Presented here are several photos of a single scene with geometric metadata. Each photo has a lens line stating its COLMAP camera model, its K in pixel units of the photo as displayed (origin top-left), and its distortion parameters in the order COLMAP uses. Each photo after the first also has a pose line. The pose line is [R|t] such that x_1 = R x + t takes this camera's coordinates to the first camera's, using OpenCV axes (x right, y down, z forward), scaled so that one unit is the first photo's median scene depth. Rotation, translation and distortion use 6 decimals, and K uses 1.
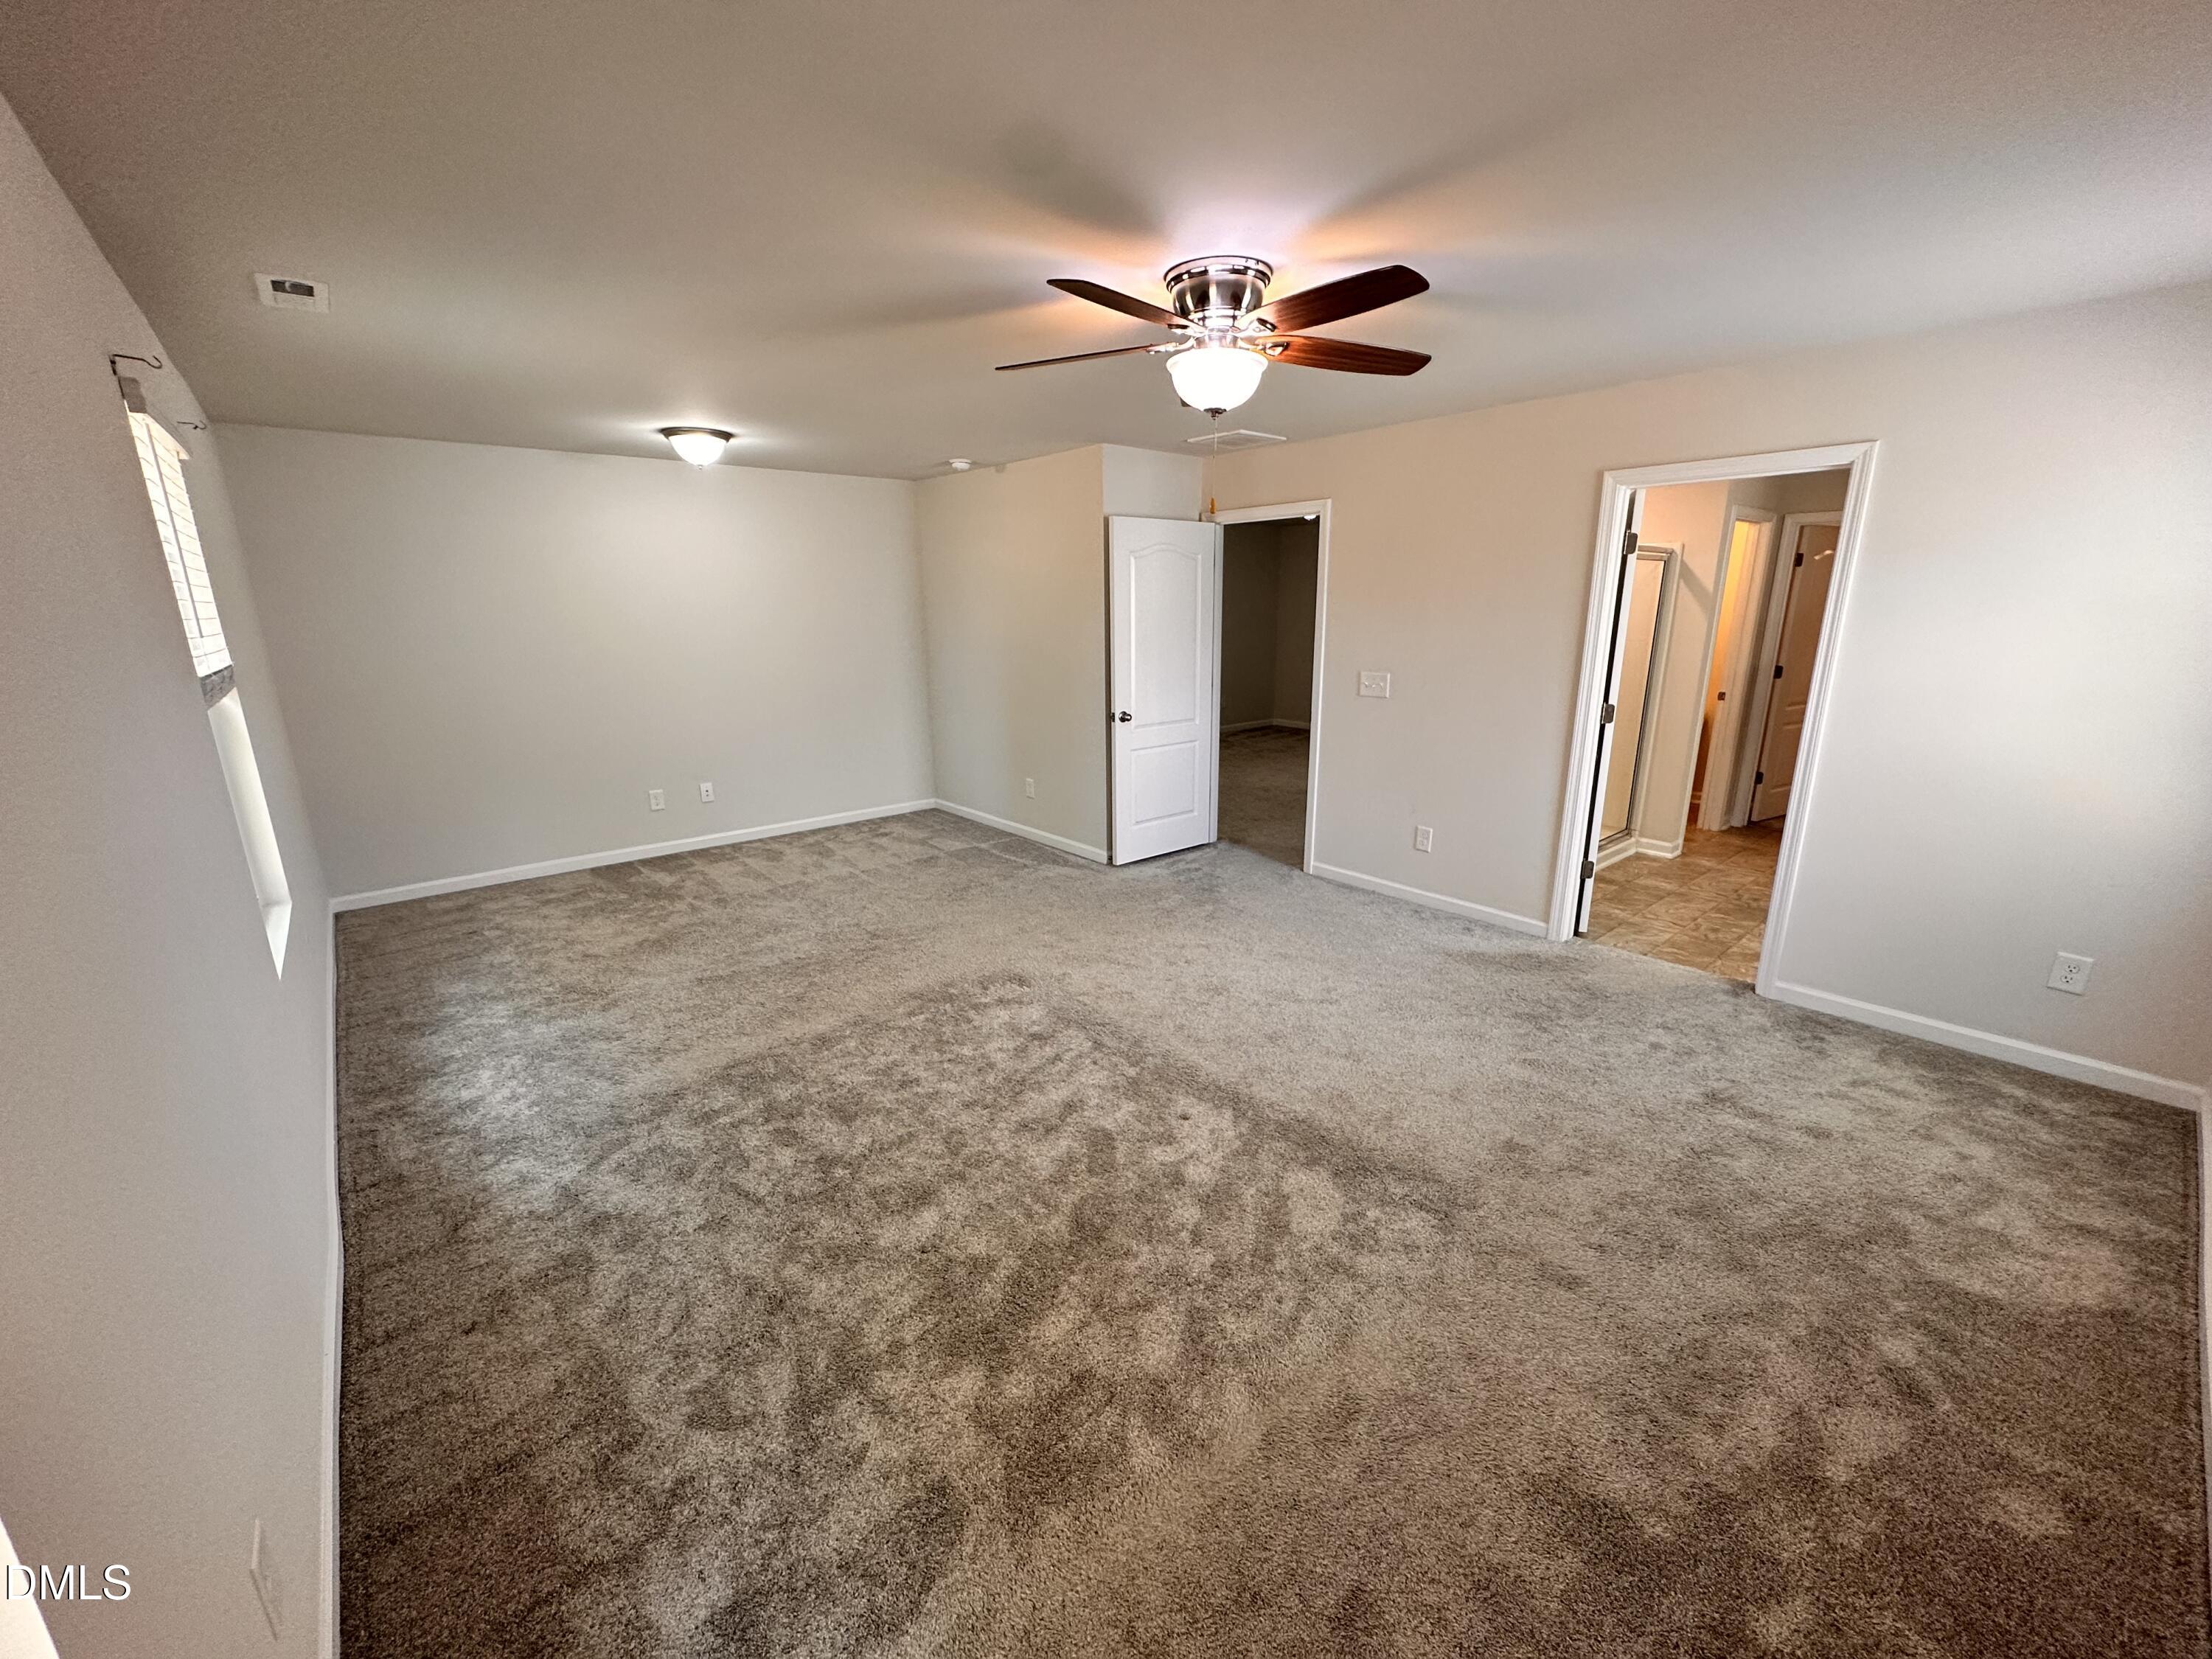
lens RADIAL K [[887.3, 0, 1106.0], [0, 887.3, 829.5], [0, 0, 1]] dist [-0.001325, -0.000044]
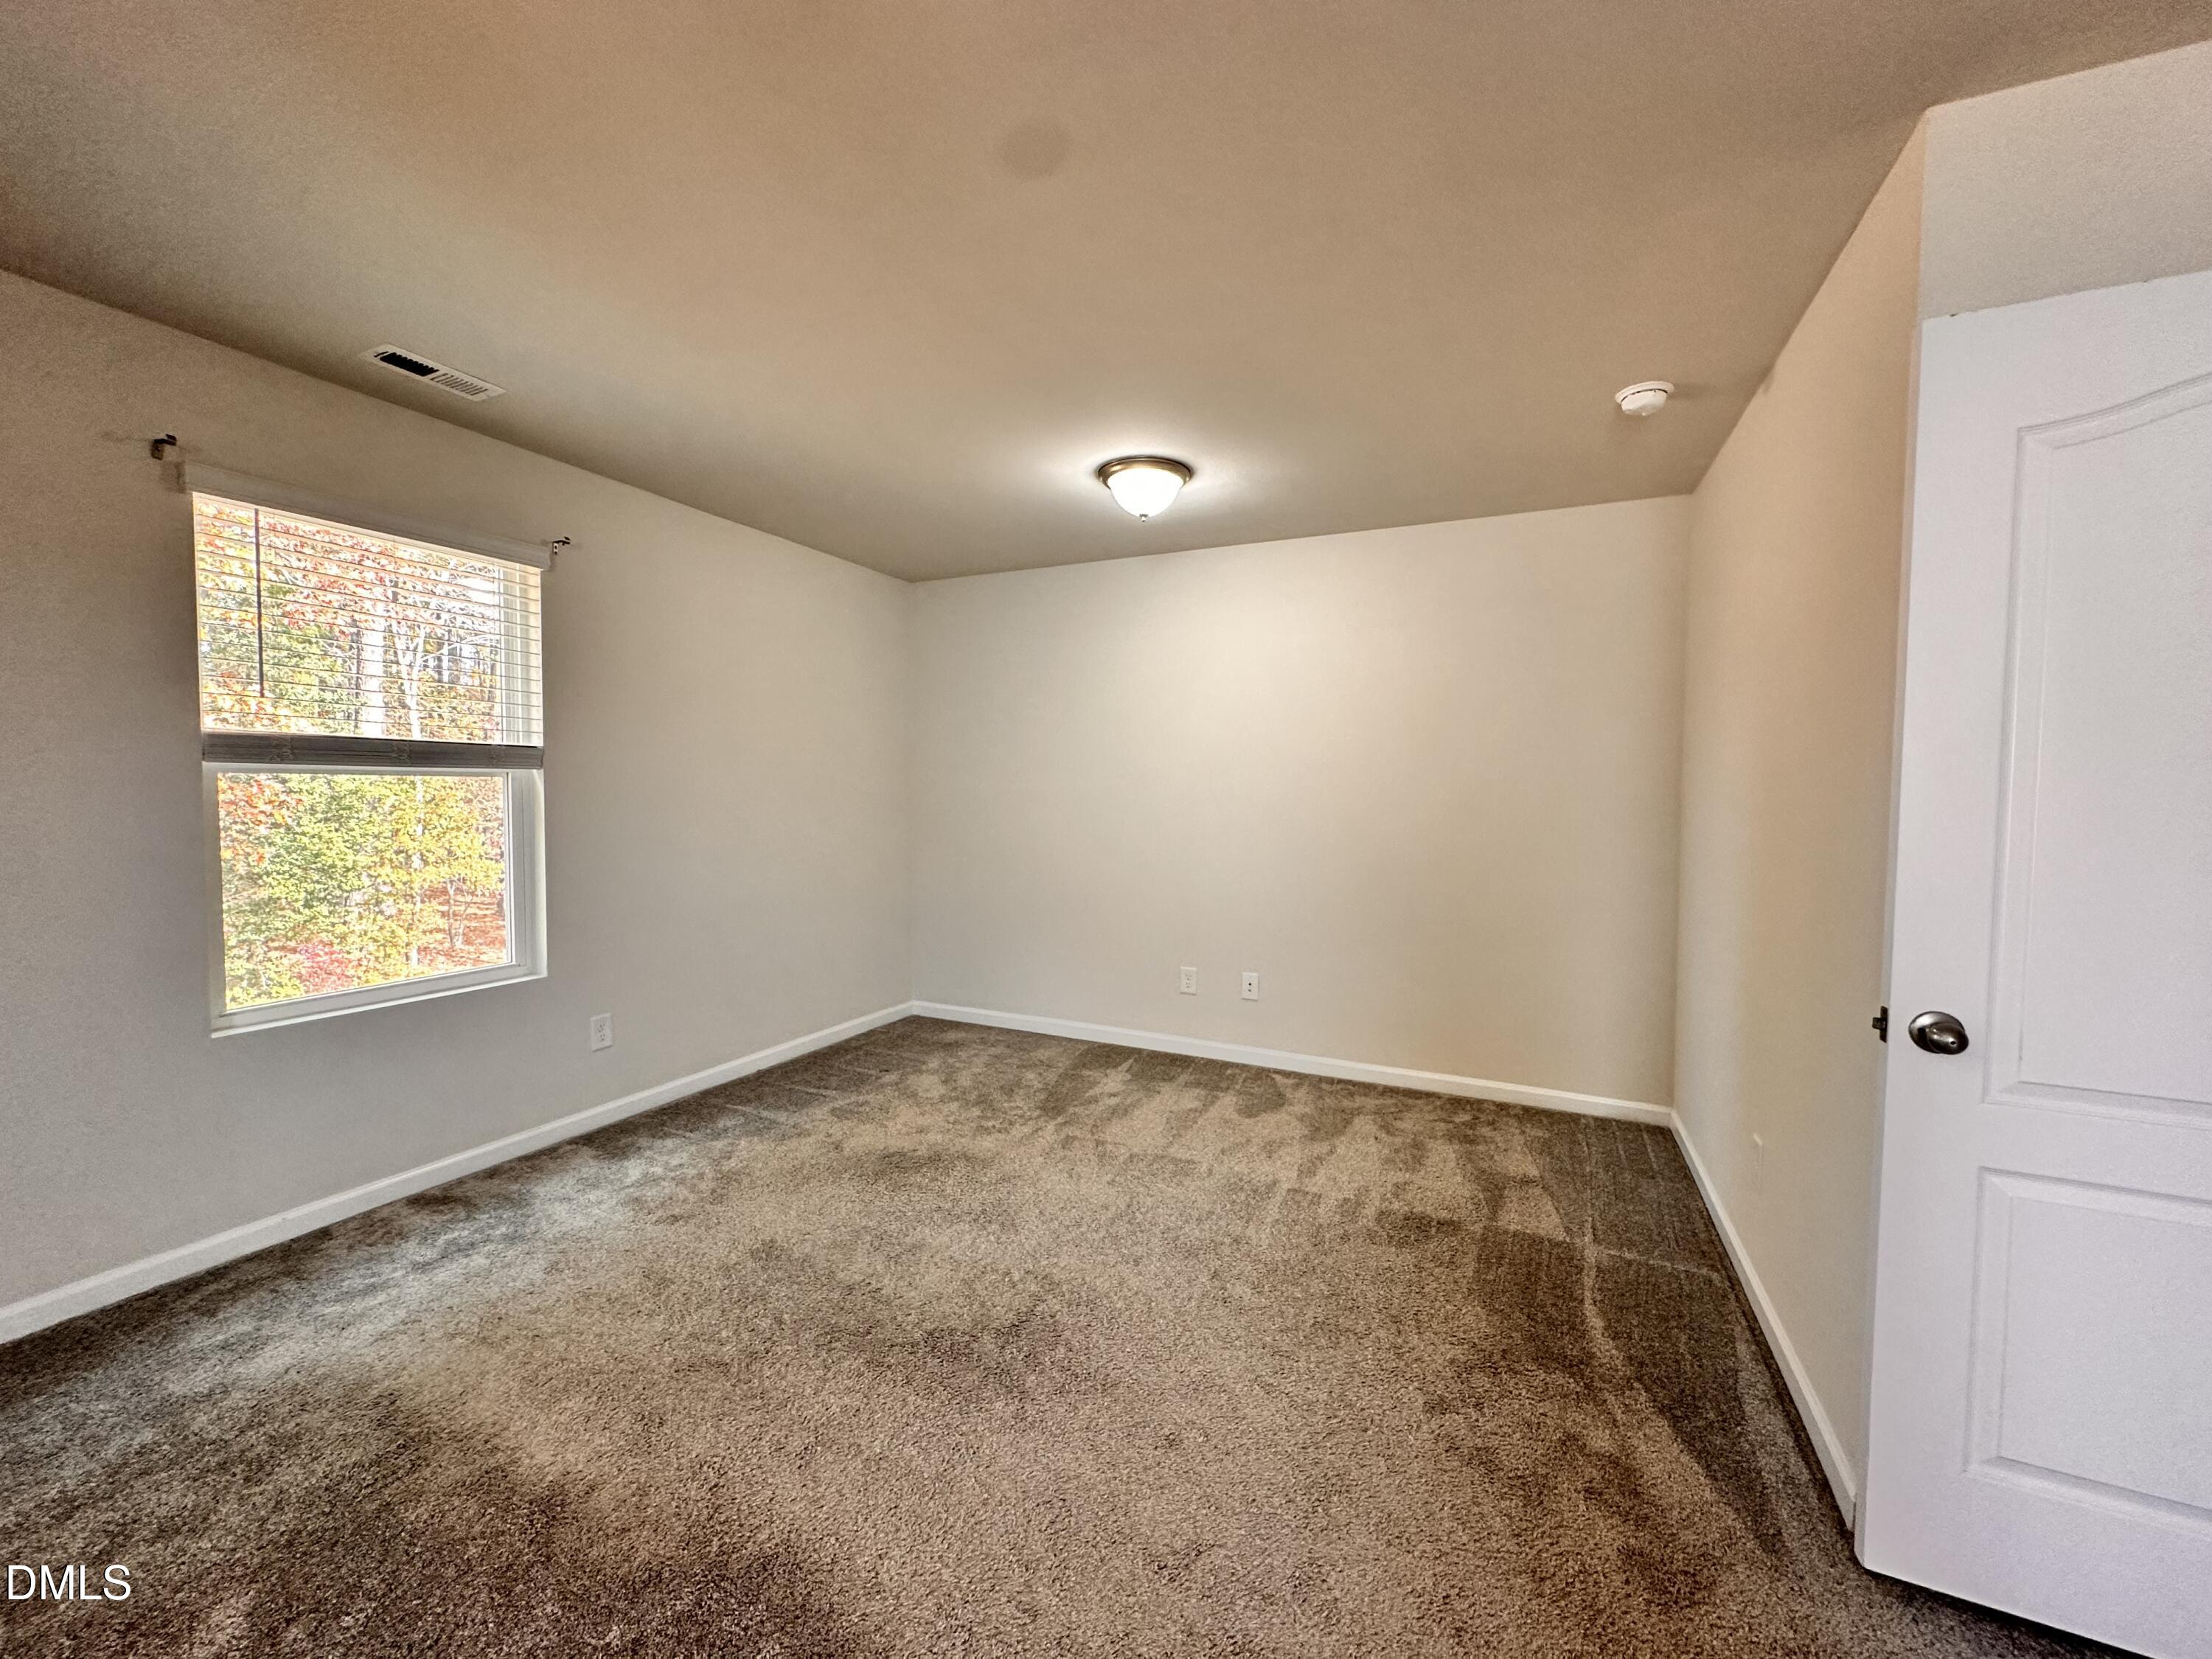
lens RADIAL K [[887.3, 0, 1106.0], [0, 887.3, 829.5], [0, 0, 1]] dist [-0.001325, -0.000044]
pose [[0.400620, 0.056780, -0.914483, 0.155426], [-0.243200, 0.968866, -0.046385, -0.109979], [0.883378, 0.240985, 0.401956, 0.626775]]
